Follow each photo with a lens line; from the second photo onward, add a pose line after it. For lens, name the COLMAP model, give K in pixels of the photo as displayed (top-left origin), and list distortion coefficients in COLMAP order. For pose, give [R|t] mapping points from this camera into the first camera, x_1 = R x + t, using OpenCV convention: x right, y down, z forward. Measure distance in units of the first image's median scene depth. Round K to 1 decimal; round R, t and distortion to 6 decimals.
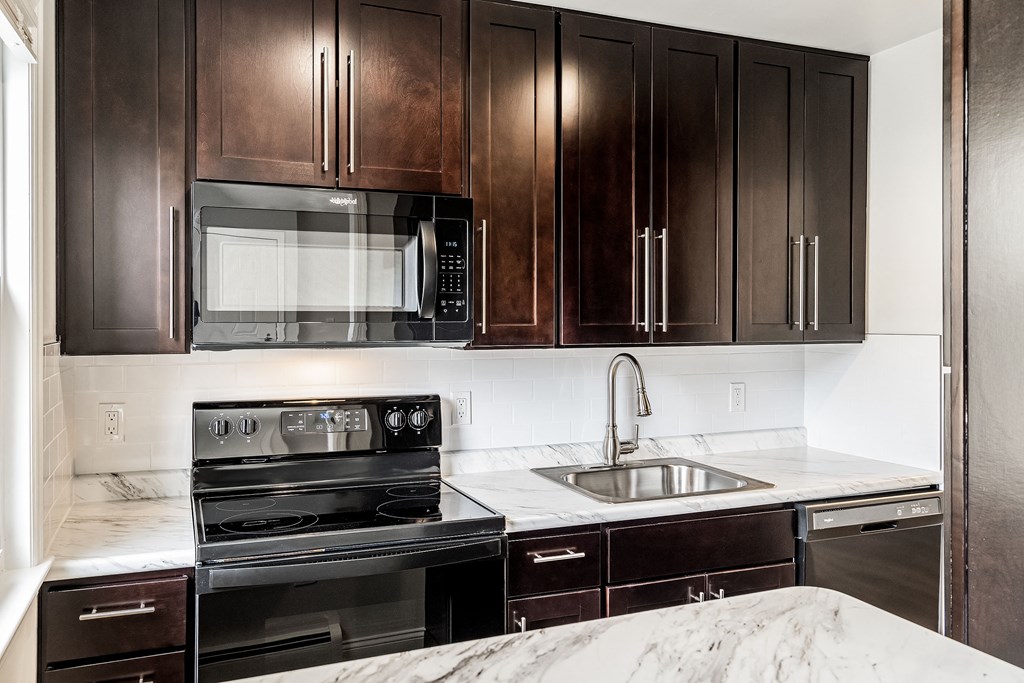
lens RADIAL K [[822.6, 0, 511.0], [0, 822.6, 330.0], [0, 0, 1]] dist [-0.002702, -0.001823]
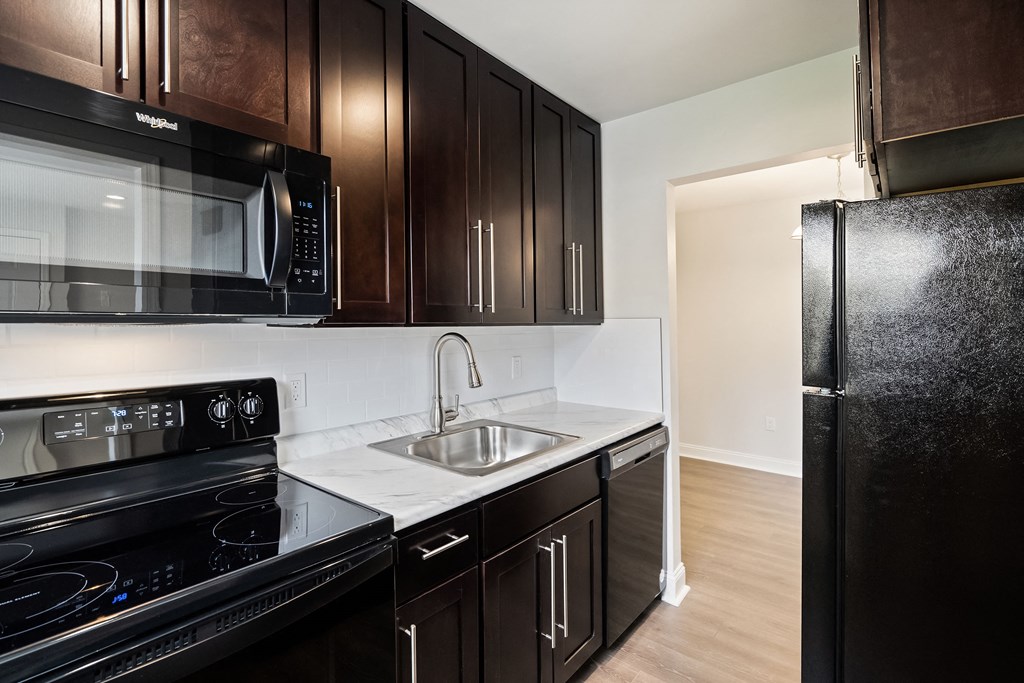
lens RADIAL K [[476.4, 0, 511.3], [0, 476.4, 328.4], [0, 0, 1]] dist [0.001513, -0.000149]
pose [[0.877217, -0.004298, 0.480075, -0.112787], [0.007913, 0.999954, -0.005507, 0.028397], [-0.480029, 0.008630, 0.877210, 0.409597]]
